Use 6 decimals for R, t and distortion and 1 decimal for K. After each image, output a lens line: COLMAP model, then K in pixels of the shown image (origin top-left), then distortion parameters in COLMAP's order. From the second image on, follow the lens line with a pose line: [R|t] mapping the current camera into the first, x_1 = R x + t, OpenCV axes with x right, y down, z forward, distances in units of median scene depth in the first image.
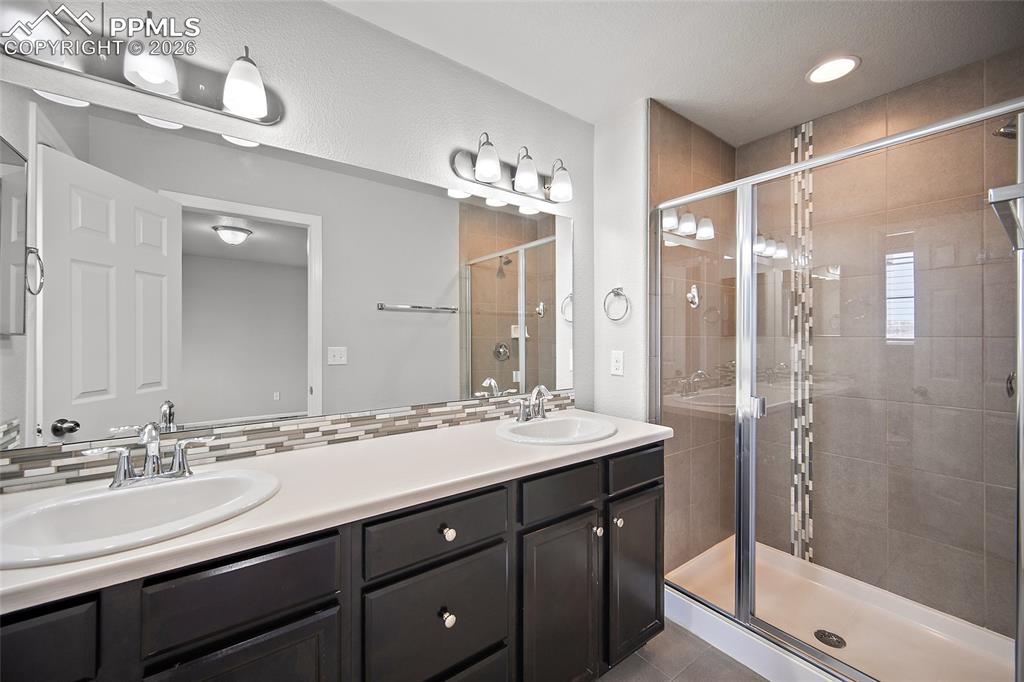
lens RADIAL K [[404.5, 0, 513.6], [0, 404.5, 339.8], [0, 0, 1]] dist [-0.002889, 0.001153]
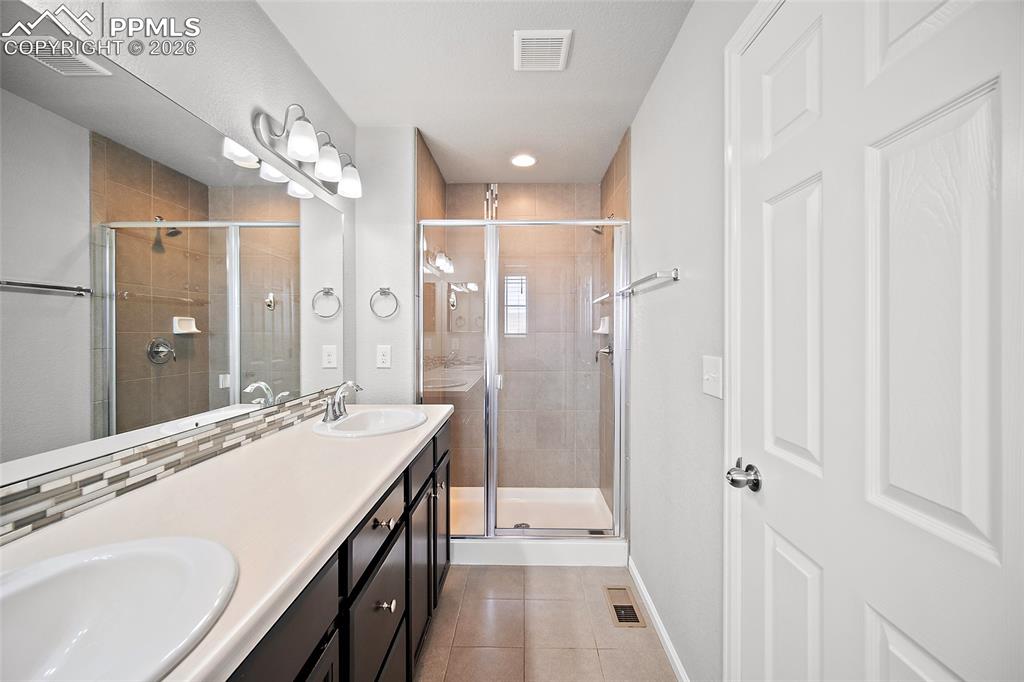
lens RADIAL K [[404.5, 0, 517.1], [0, 404.5, 336.1], [0, 0, 1]] dist [-0.002889, 0.001153]
pose [[0.613760, -0.007652, 0.789456, -0.472823], [0.005004, 0.999971, 0.005802, -0.002861], [-0.789477, 0.000390, 0.613780, 0.065876]]
